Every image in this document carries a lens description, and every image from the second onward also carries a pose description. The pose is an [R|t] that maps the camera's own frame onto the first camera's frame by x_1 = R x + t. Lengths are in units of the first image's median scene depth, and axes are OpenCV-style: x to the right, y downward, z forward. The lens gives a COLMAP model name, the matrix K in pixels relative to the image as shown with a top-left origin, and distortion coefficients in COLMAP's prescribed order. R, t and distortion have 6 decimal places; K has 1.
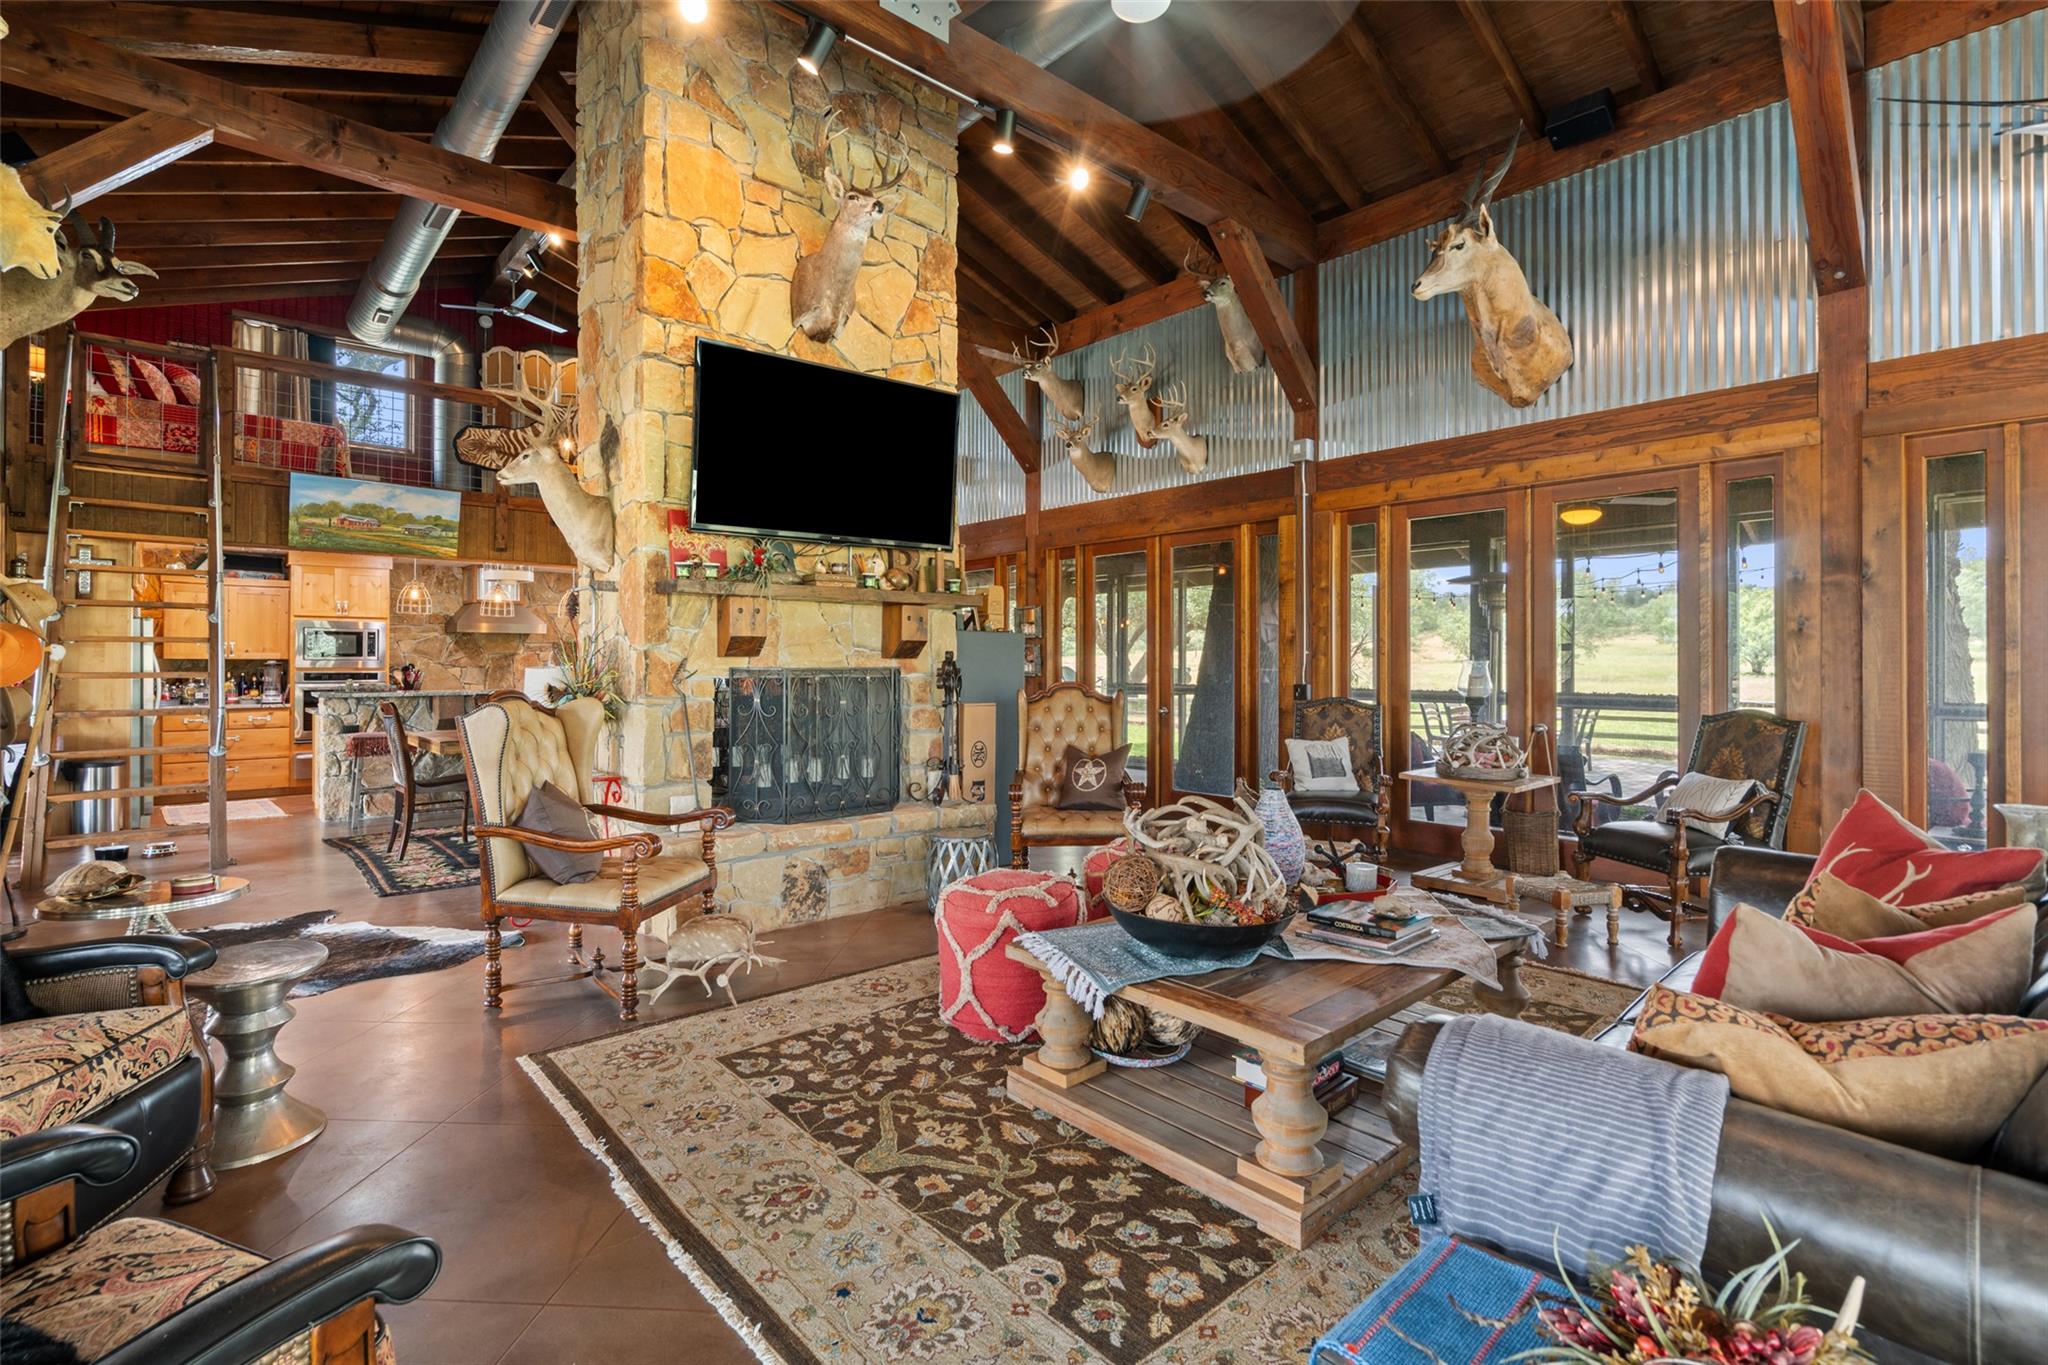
lens RADIAL K [[944.0, 0, 1014.7], [0, 944.0, 665.8], [0, 0, 1]] dist [-0.002964, 0.000209]
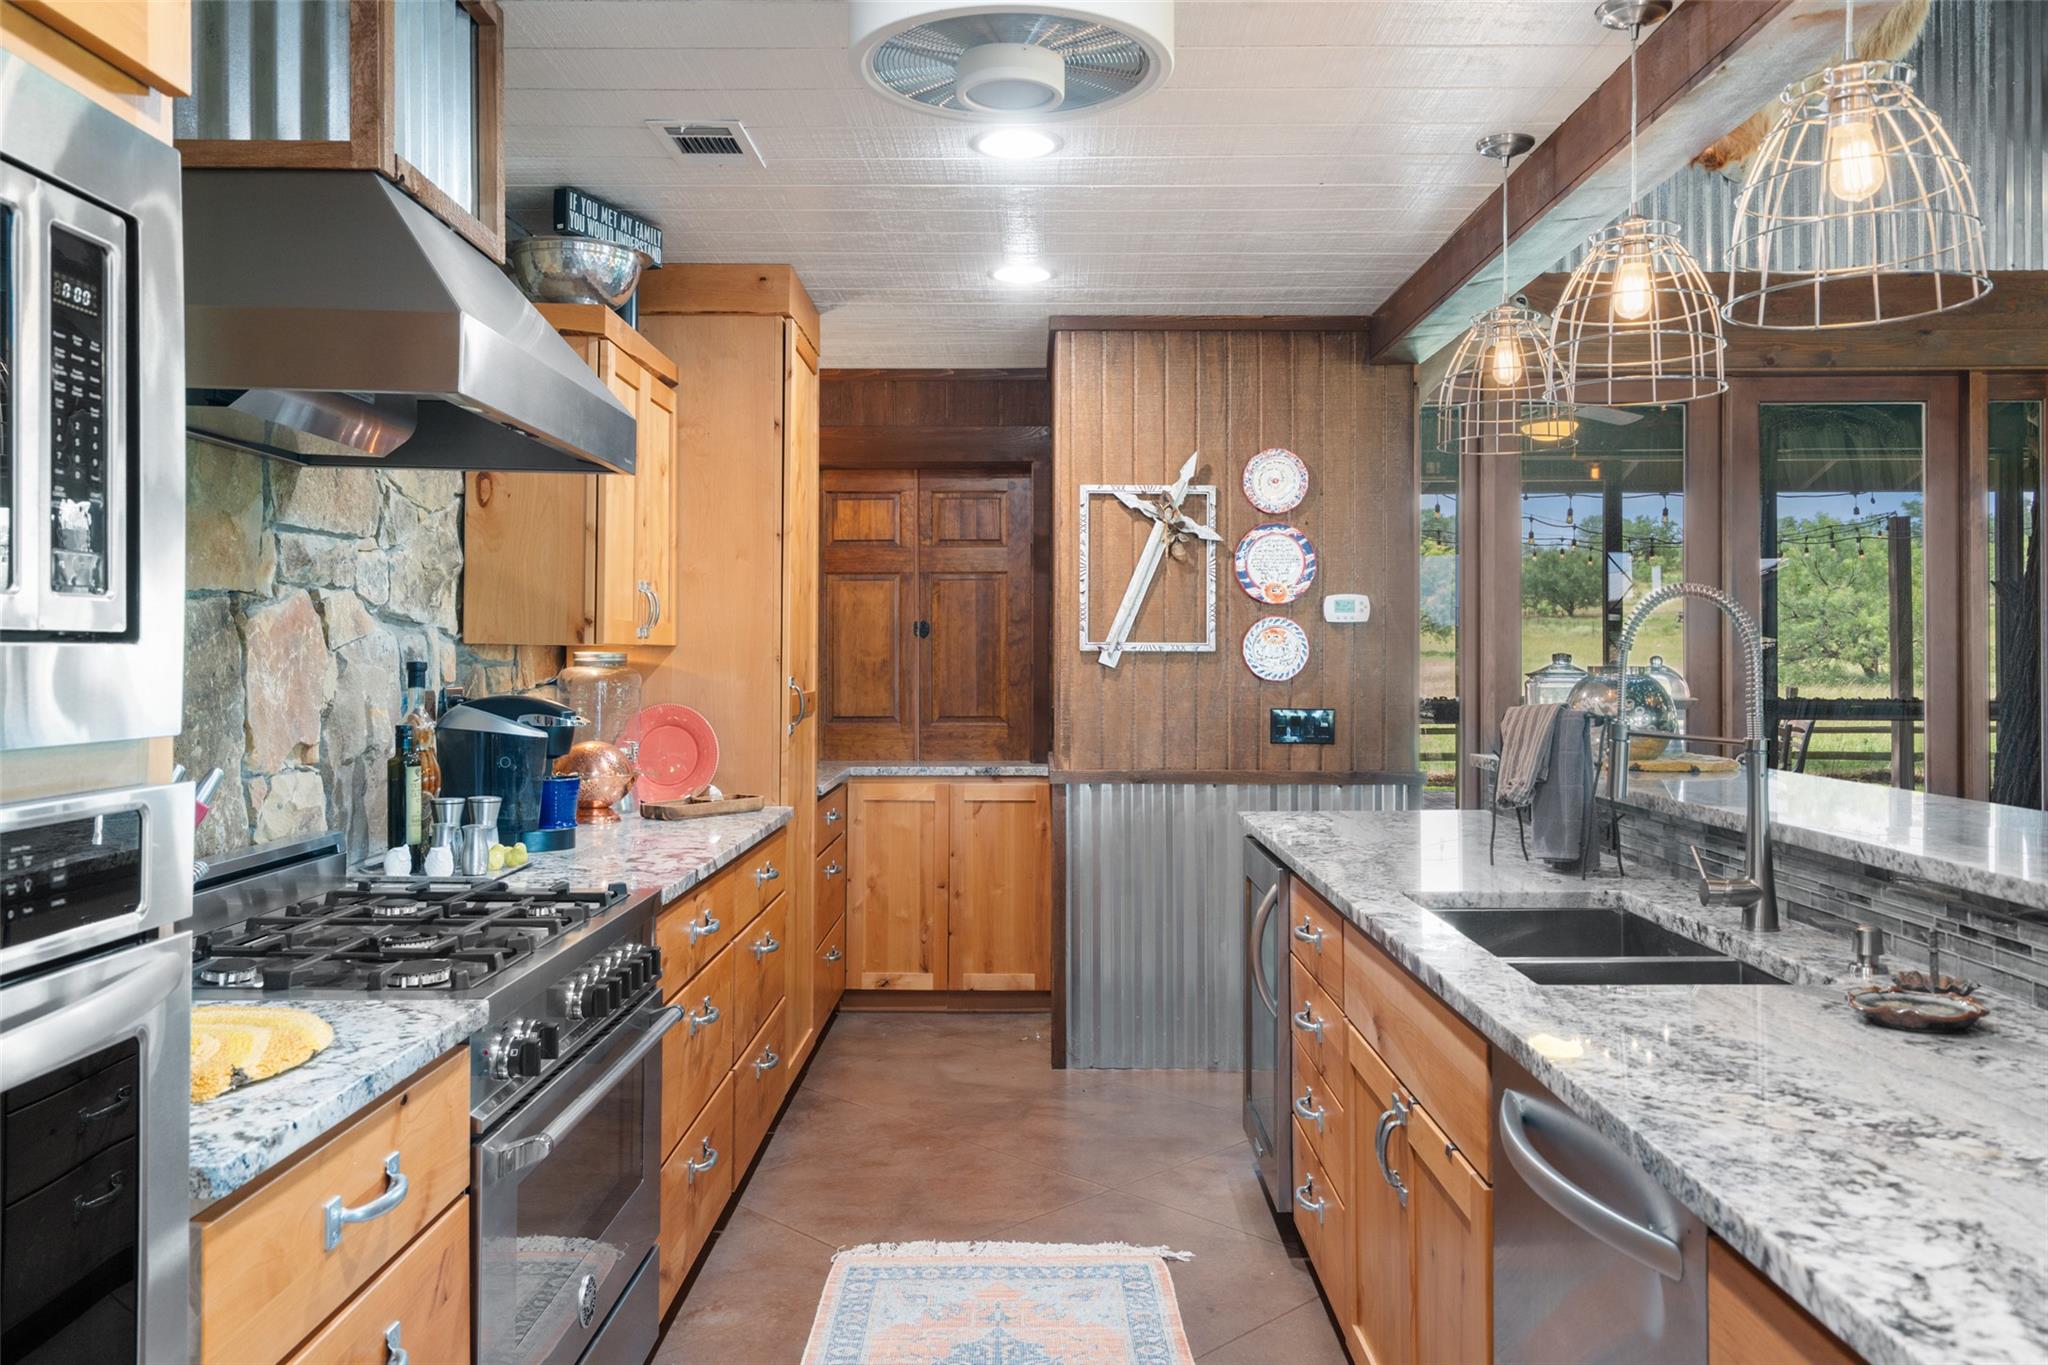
lens RADIAL K [[1532.4, 0, 1022.8], [0, 1532.4, 638.0], [0, 0, 1]] dist [0.009416, 0.005162]
pose [[0.666624, 0.004244, 0.745382, -0.888599], [0.001804, 0.999972, -0.007306, -0.006314], [-0.745392, 0.006215, 0.666597, 1.072531]]
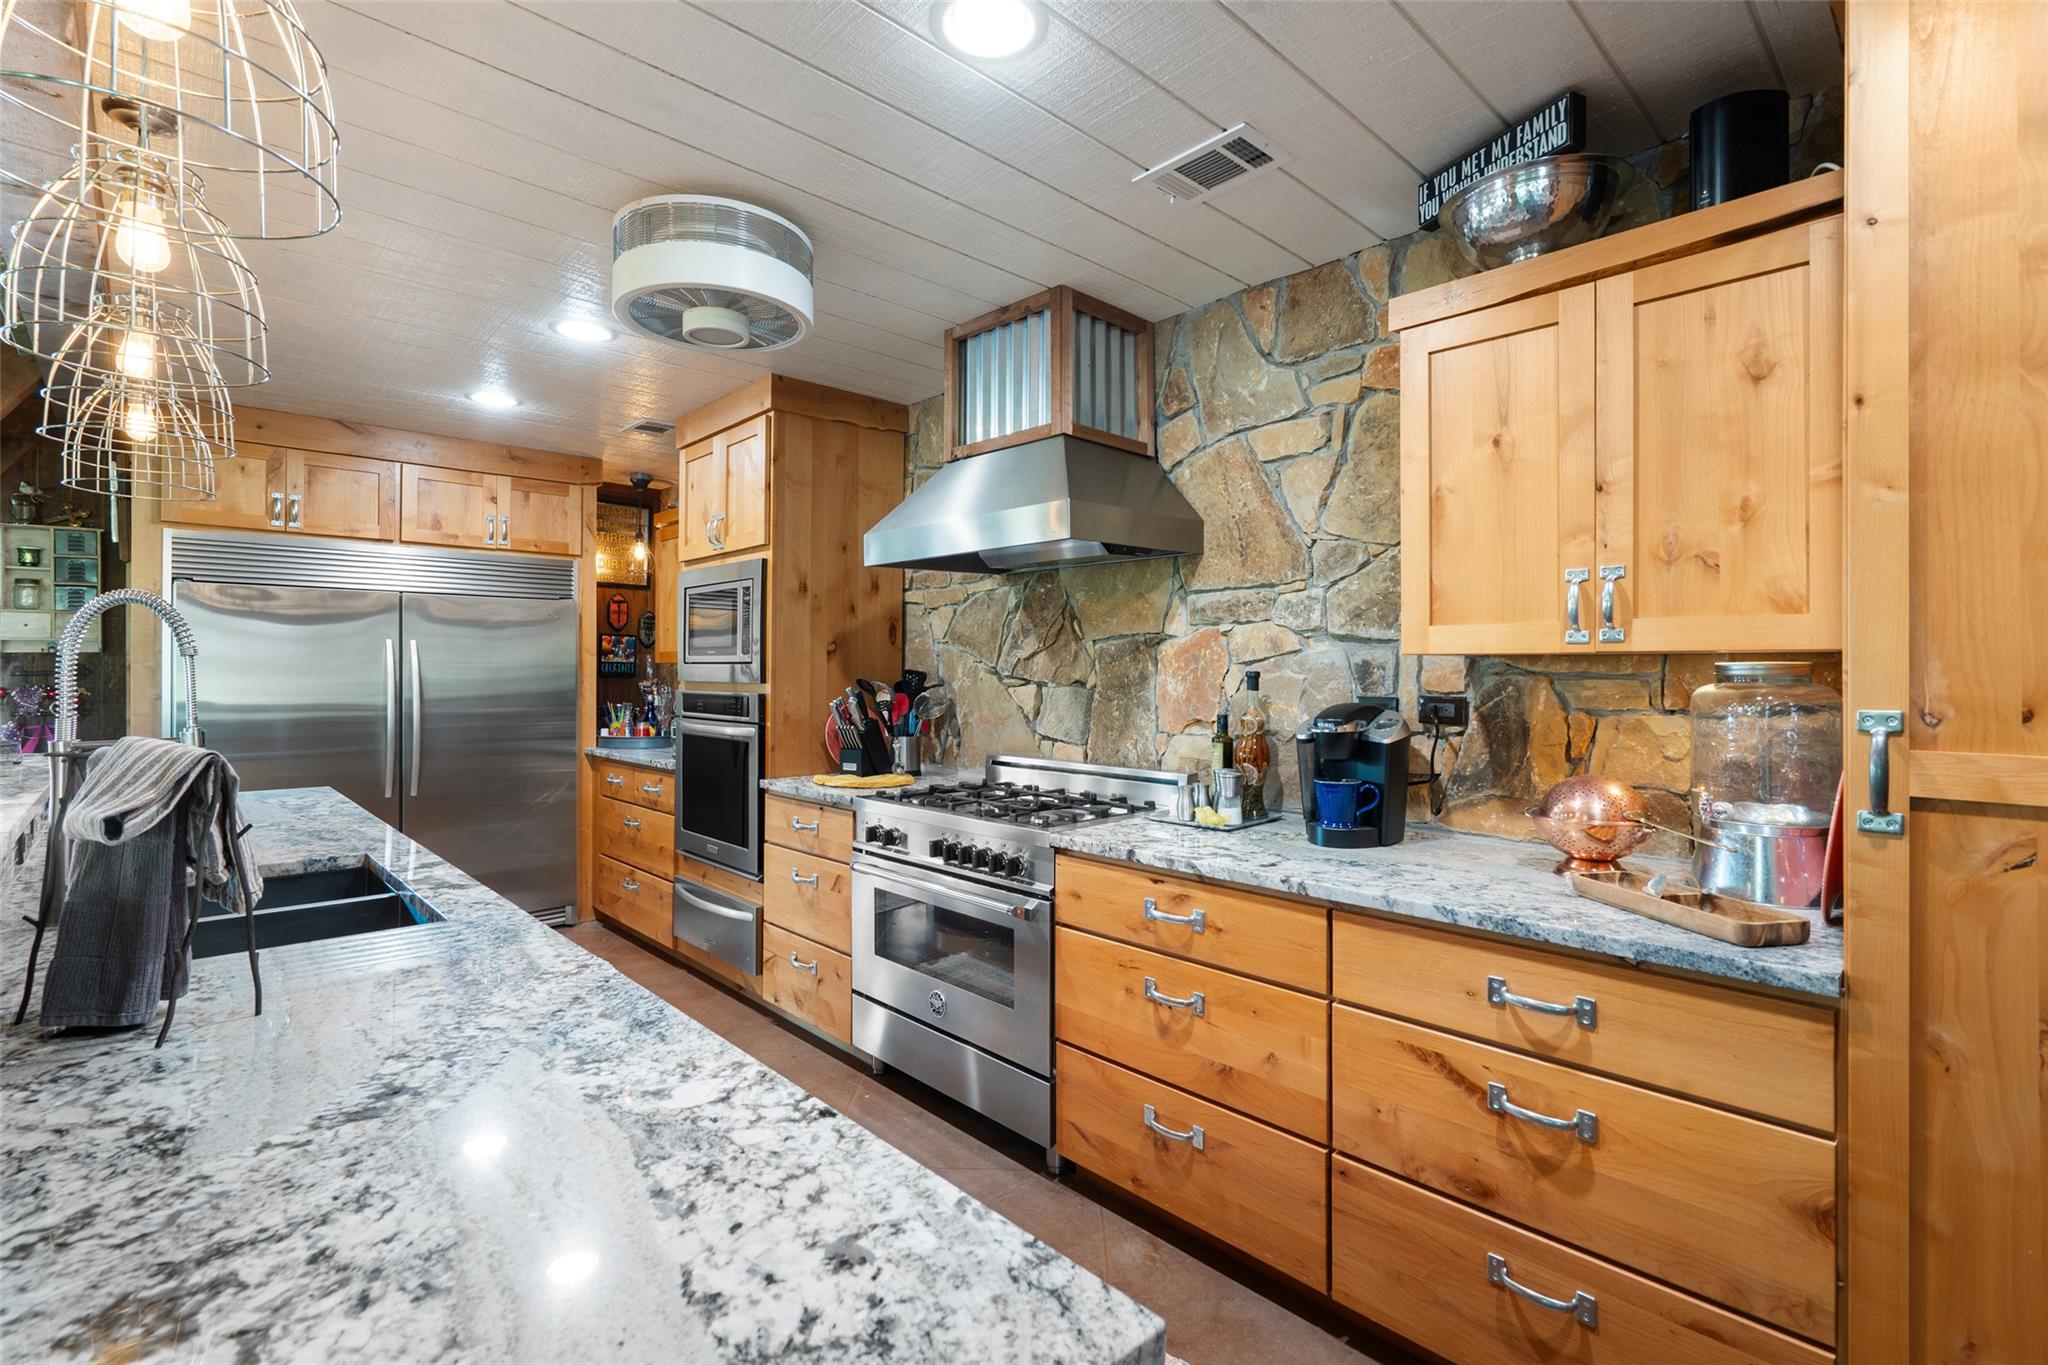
lens RADIAL K [[922.7, 0, 1026.5], [0, 922.7, 673.8], [0, 0, 1]] dist [-0.003570, 0.000314]
pose [[0.044061, 0.001413, -0.999028, -0.383759], [-0.001264, 0.999998, 0.001359, -0.002985], [0.999028, 0.001203, 0.044063, 1.349513]]
